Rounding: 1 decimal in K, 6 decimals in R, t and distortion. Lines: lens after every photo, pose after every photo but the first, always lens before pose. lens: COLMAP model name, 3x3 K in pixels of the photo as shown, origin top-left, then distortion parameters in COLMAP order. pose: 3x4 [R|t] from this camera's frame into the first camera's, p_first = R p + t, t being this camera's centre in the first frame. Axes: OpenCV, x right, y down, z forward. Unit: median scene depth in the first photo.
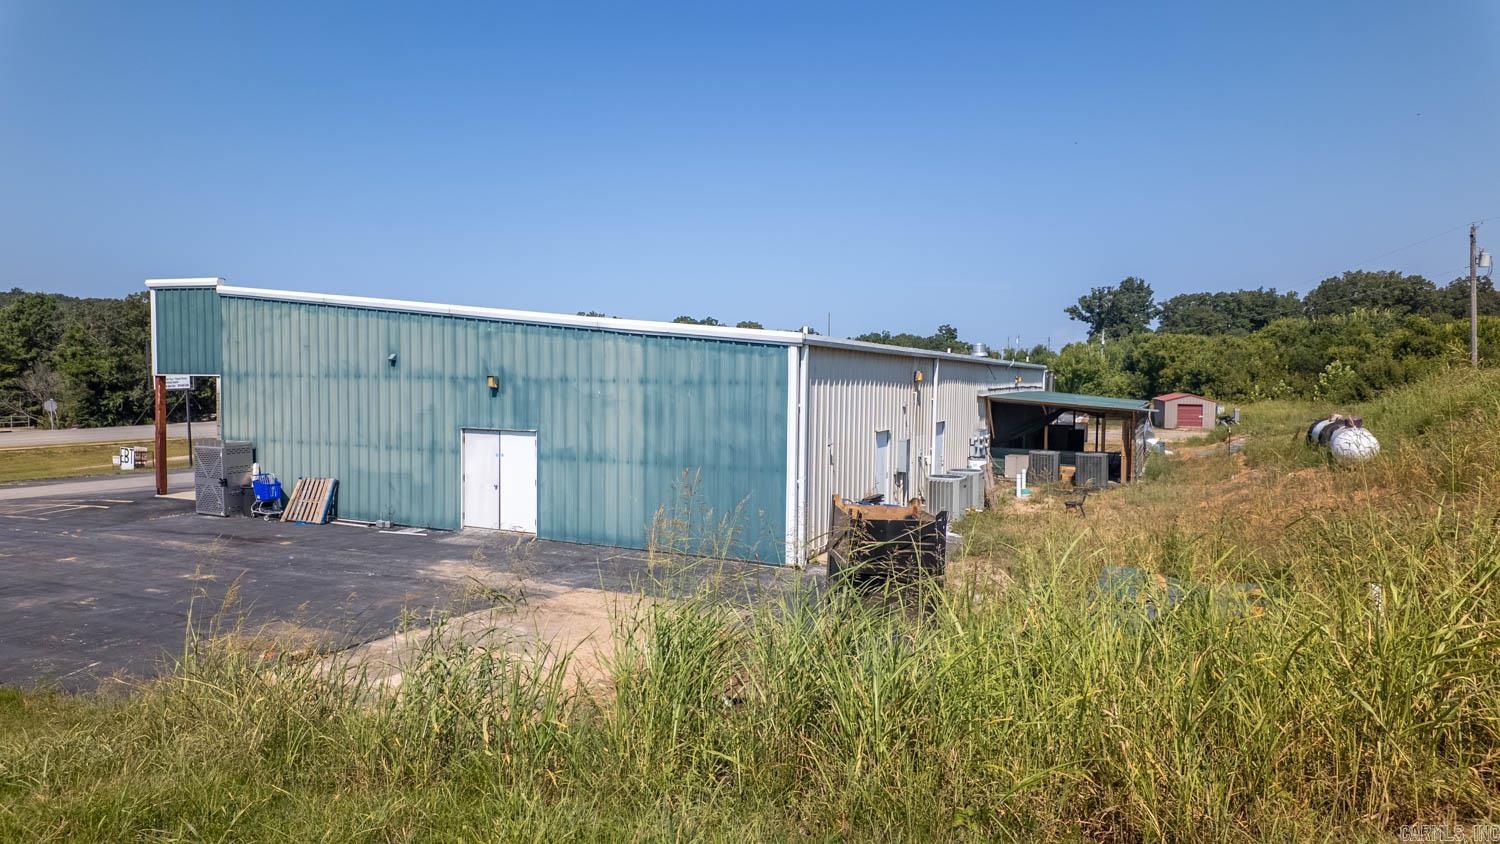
lens RADIAL K [[904.7, 0, 750.0], [0, 904.7, 422.0], [0, 0, 1]] dist [-0.002606, -0.000165]
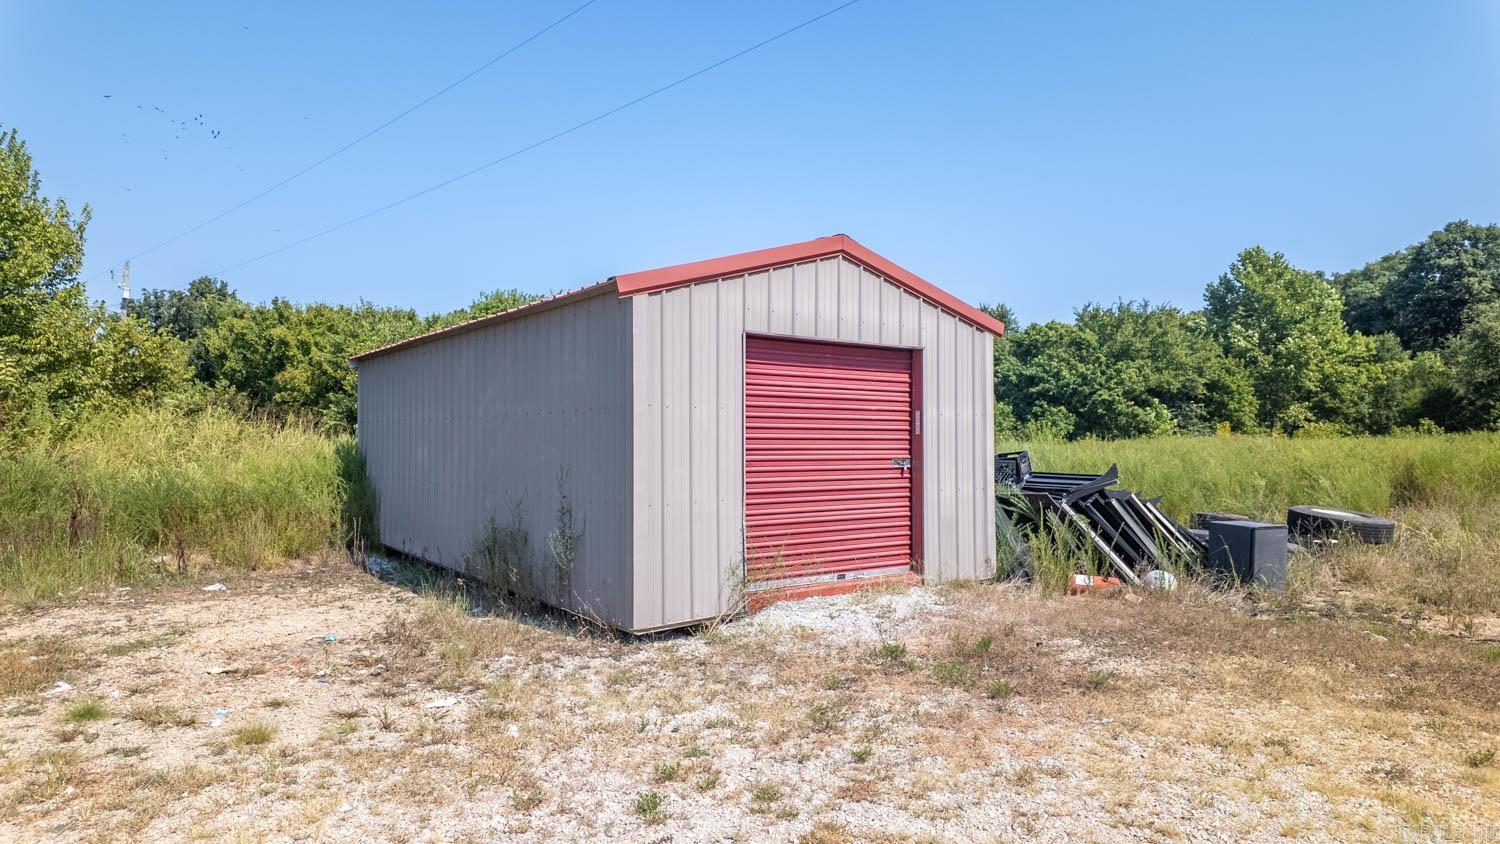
lens RADIAL K [[904.7, 0, 750.0], [0, 904.7, 422.0], [0, 0, 1]] dist [-0.002606, -0.000165]
pose [[0.593609, 0.003770, 0.804745, 0.243268], [0.048883, 0.997974, -0.040733, -0.004773], [-0.803268, 0.063517, 0.592221, 0.571328]]
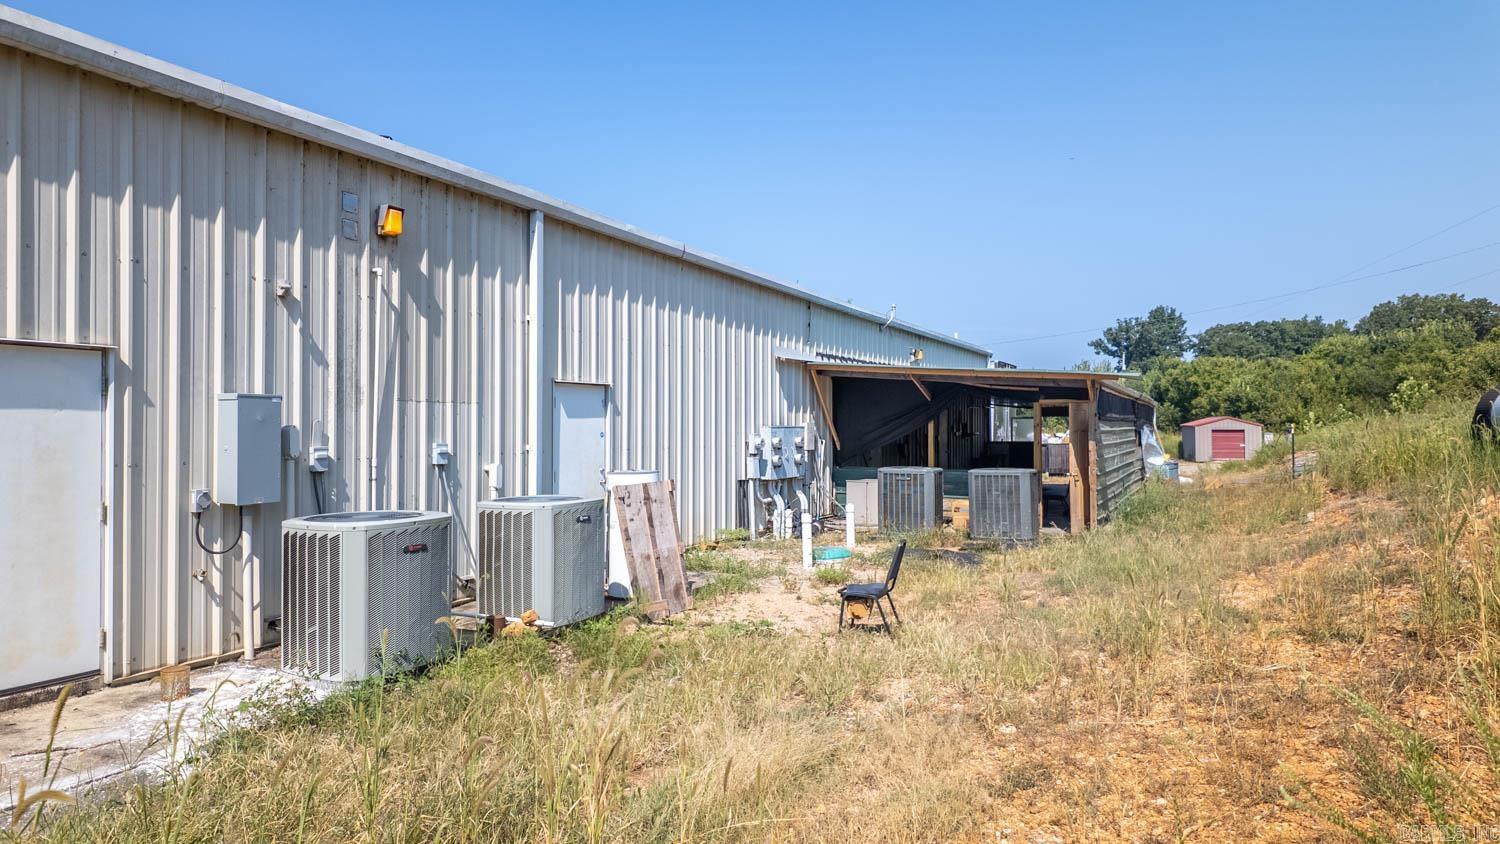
lens RADIAL K [[938.9, 0, 750.0], [0, 938.9, 422.0], [0, 0, 1]] dist [-0.000221, -0.000049]
pose [[0.999668, -0.013655, -0.021832, 0.058501], [0.012416, 0.998360, -0.055879, 0.008146], [0.022559, 0.055589, 0.998199, 0.115276]]
